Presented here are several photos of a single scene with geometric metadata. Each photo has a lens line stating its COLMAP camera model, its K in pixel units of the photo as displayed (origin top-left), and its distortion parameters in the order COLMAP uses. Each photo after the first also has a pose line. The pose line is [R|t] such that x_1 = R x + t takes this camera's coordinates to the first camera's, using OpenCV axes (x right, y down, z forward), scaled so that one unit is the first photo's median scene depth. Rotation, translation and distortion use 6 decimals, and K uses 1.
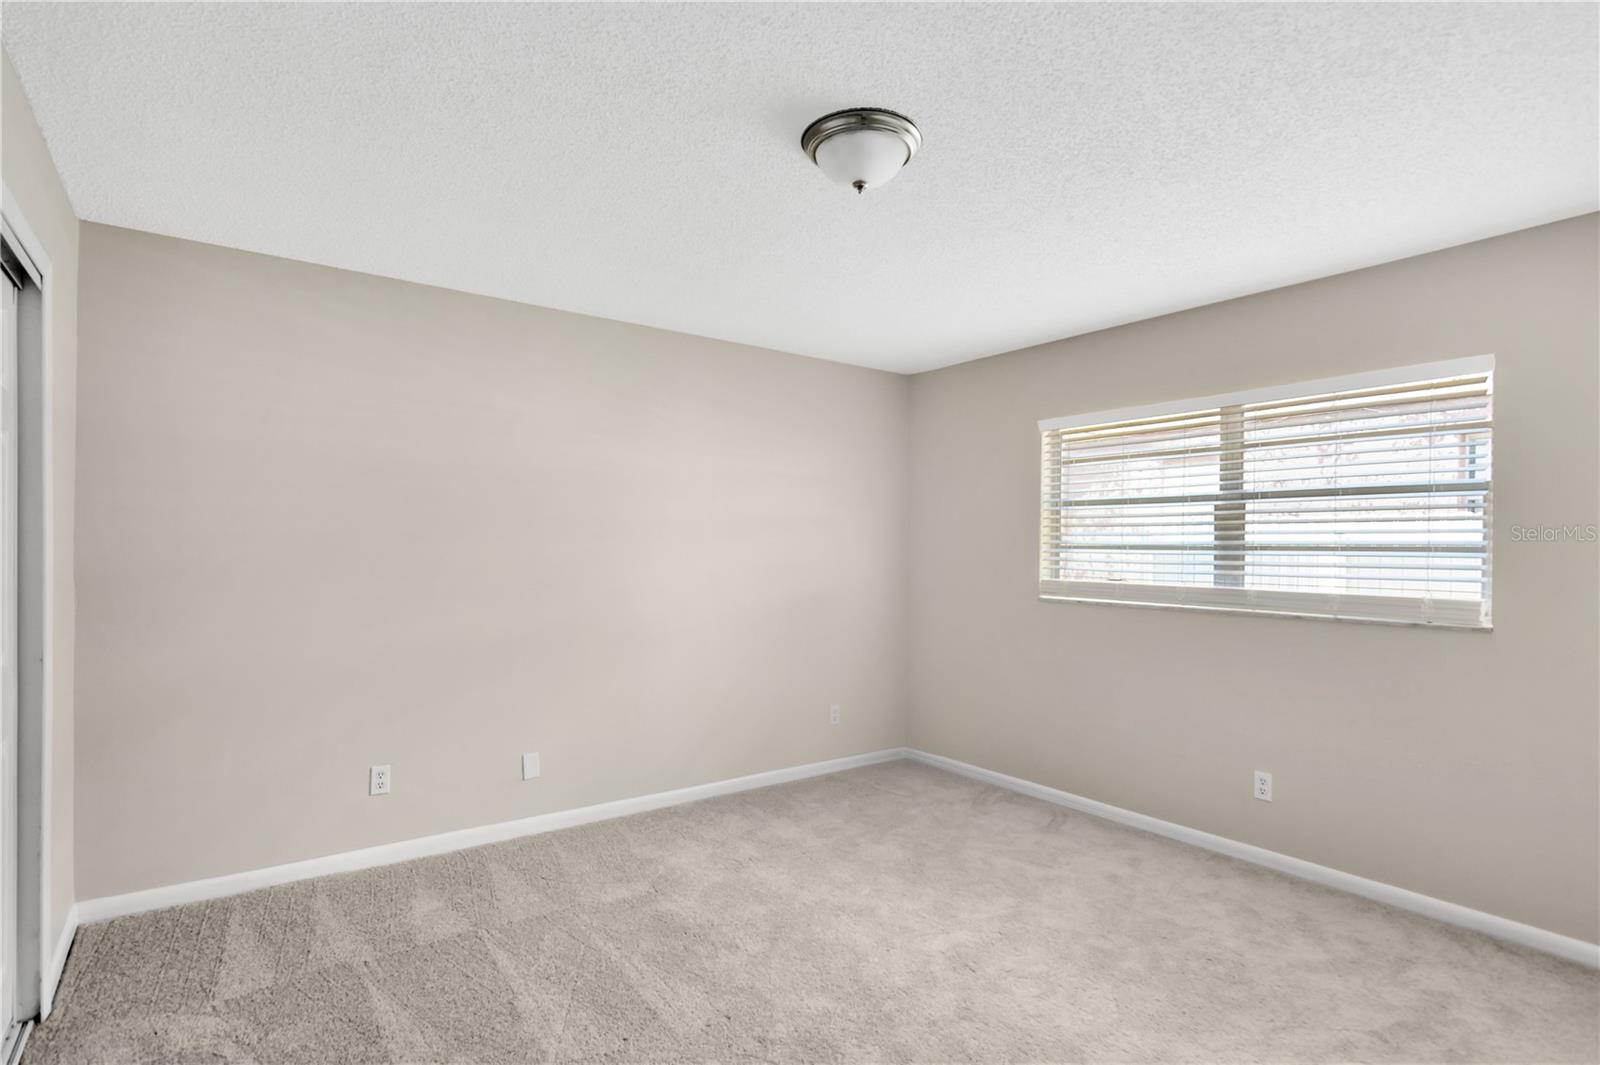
lens RADIAL K [[793.7, 0, 796.7], [0, 793.7, 548.1], [0, 0, 1]] dist [0.002601, 0.000473]
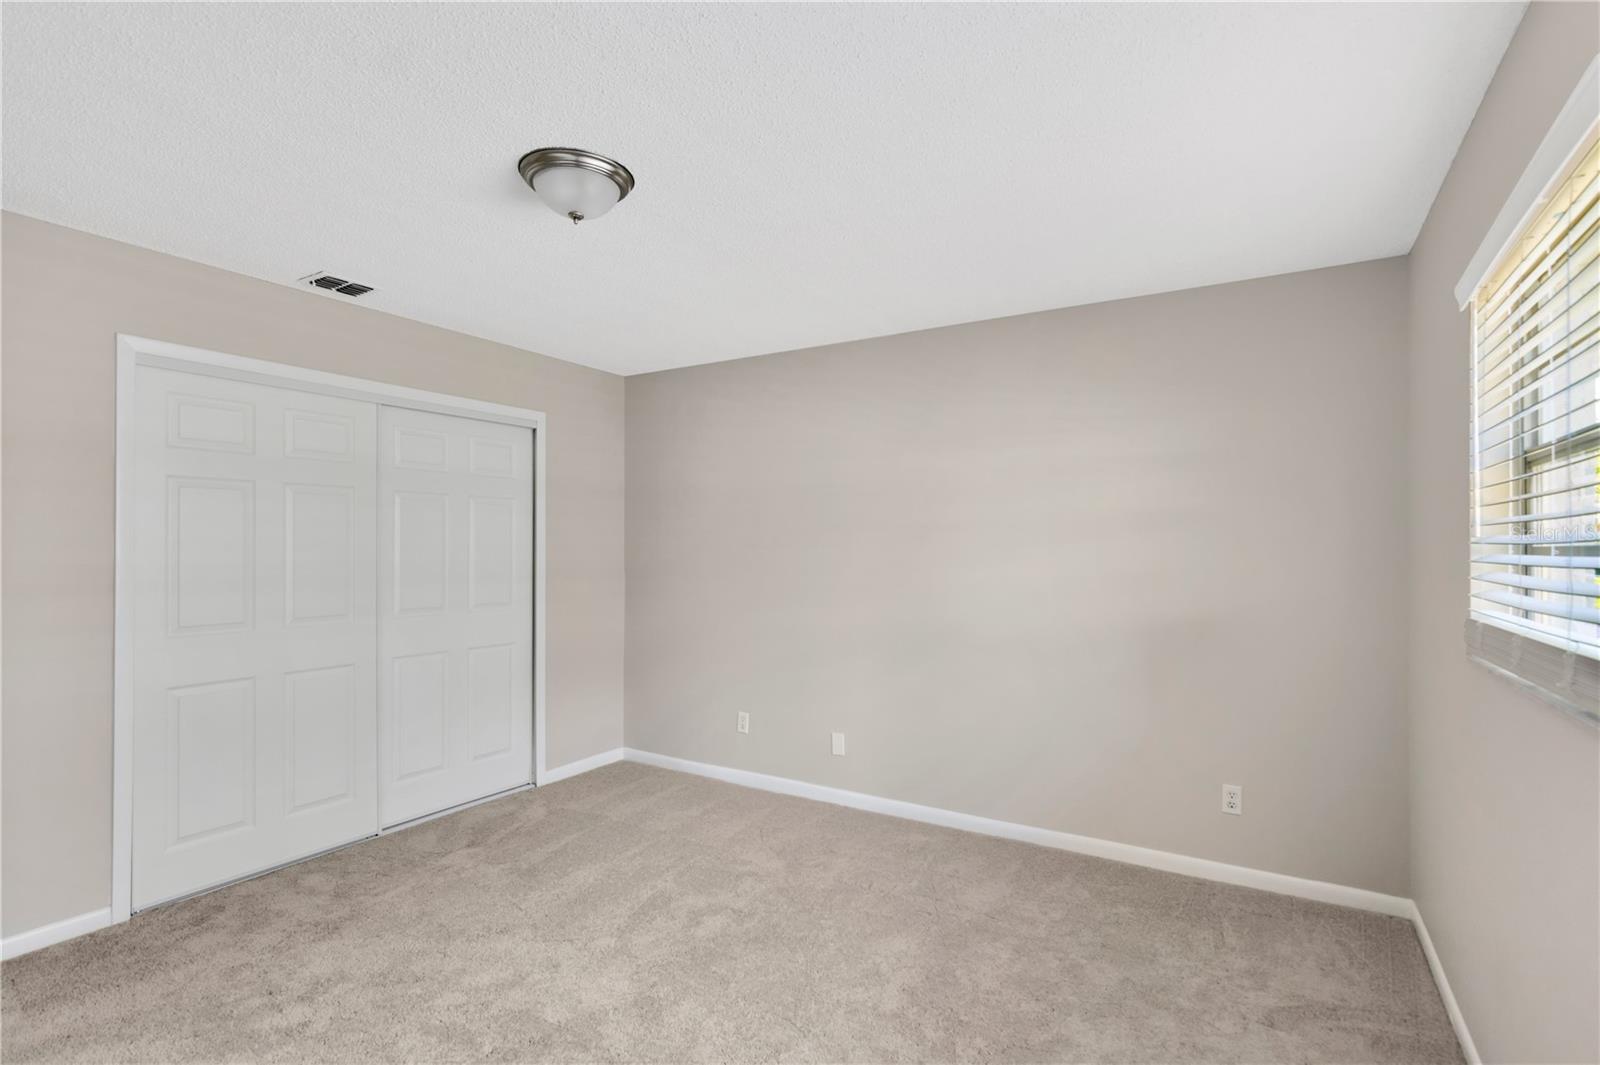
lens RADIAL K [[793.7, 0, 796.7], [0, 793.7, 548.1], [0, 0, 1]] dist [0.002601, 0.000473]
pose [[0.371649, -0.004341, -0.928363, 0.687906], [-0.005825, 0.999958, -0.007008, 0.004539], [0.928355, 0.008012, 0.371608, 0.518888]]
